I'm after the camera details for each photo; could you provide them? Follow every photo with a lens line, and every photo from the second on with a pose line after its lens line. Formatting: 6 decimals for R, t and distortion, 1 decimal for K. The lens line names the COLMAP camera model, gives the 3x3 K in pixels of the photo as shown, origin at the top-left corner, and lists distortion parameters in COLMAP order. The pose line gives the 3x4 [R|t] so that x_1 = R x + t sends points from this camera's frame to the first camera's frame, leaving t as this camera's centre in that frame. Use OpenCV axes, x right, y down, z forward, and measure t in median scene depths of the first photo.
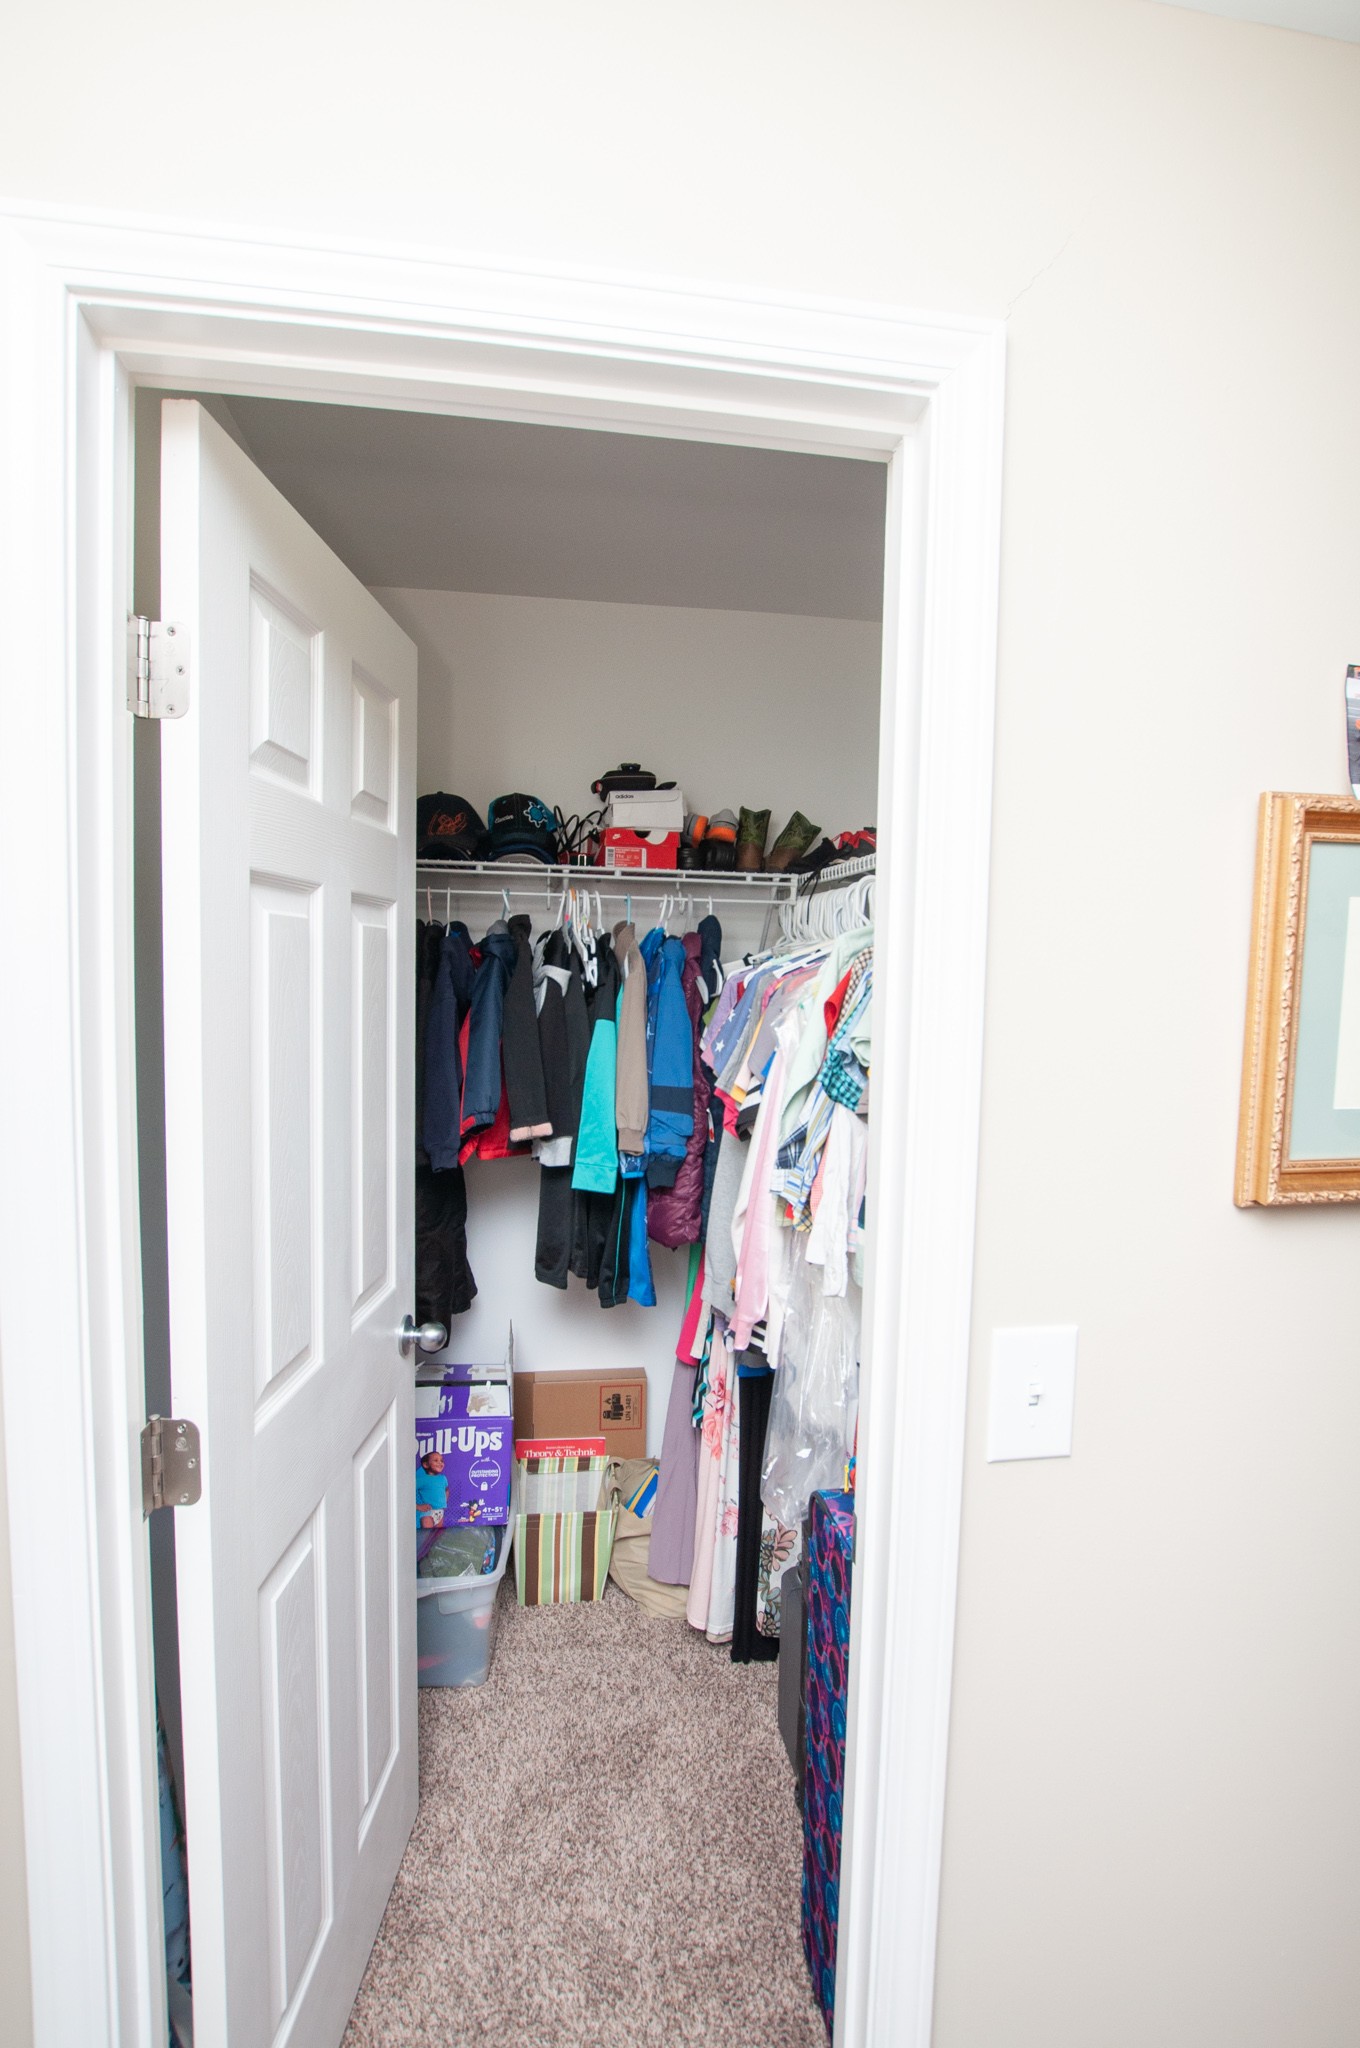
lens RADIAL K [[977.7, 0, 685.7], [0, 977.7, 1027.7], [0, 0, 1]] dist [-0.032651, 0.000849]
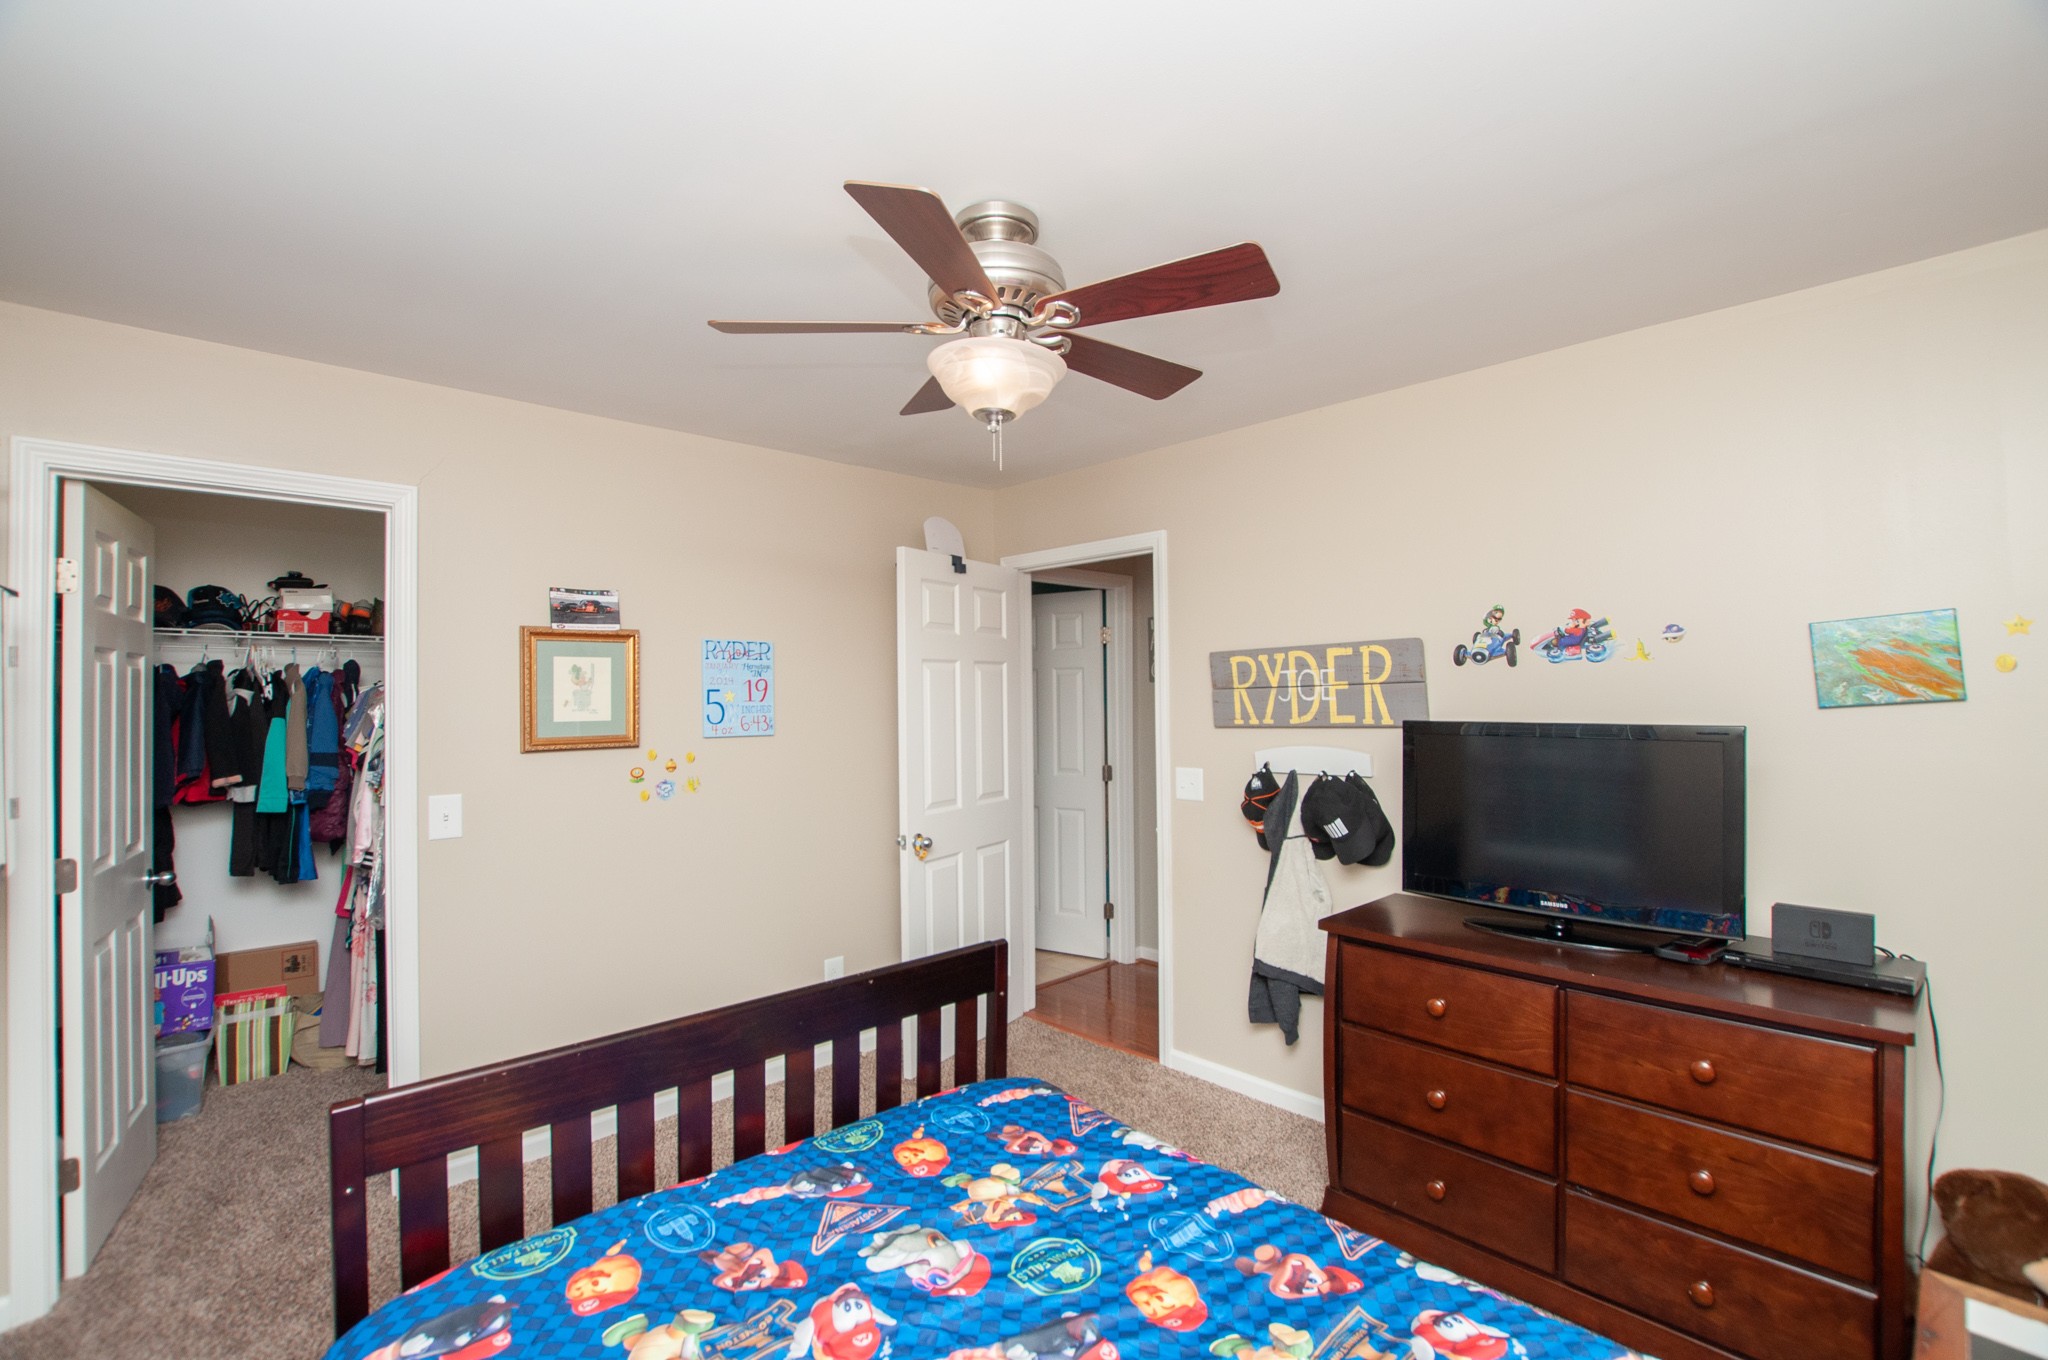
lens RADIAL K [[897.2, 0, 1023.5], [0, 897.2, 686.5], [0, 0, 1]] dist [-0.030563, 0.002228]
pose [[0.821819, -0.020394, 0.569383, 0.123130], [0.062462, 0.996560, -0.054460, 0.105523], [-0.566314, 0.080321, 0.820267, -1.086484]]
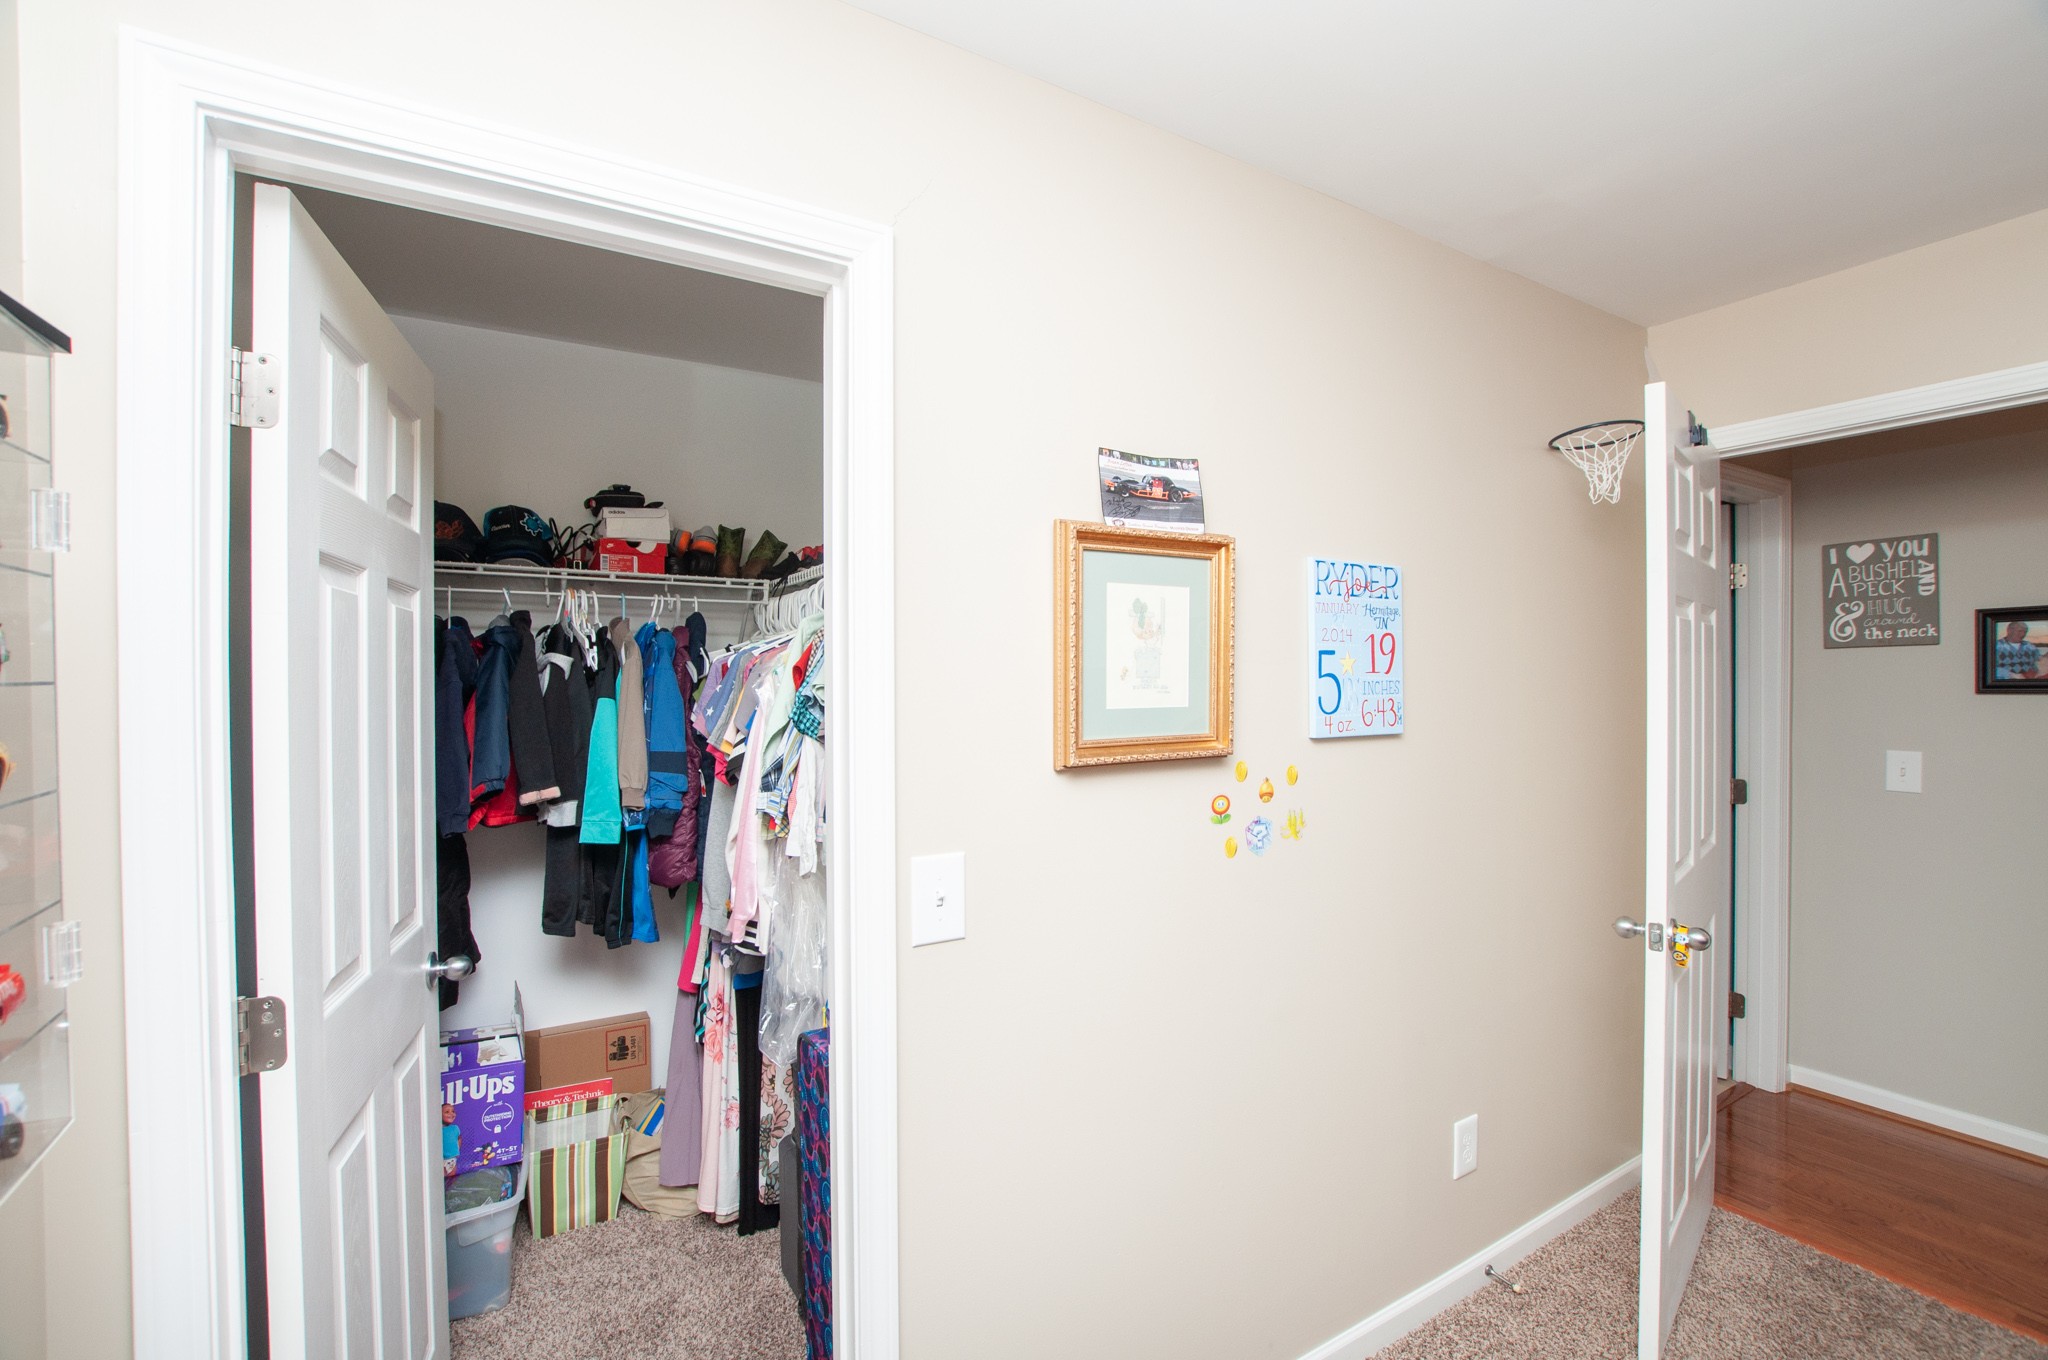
lens RADIAL K [[897.2, 0, 1023.5], [0, 897.2, 686.5], [0, 0, 1]] dist [-0.030563, 0.002228]
pose [[0.925146, -0.027041, 0.378647, -0.022517], [0.048860, 0.997645, -0.048131, 0.053156], [-0.376453, 0.063029, 0.924289, -0.180636]]
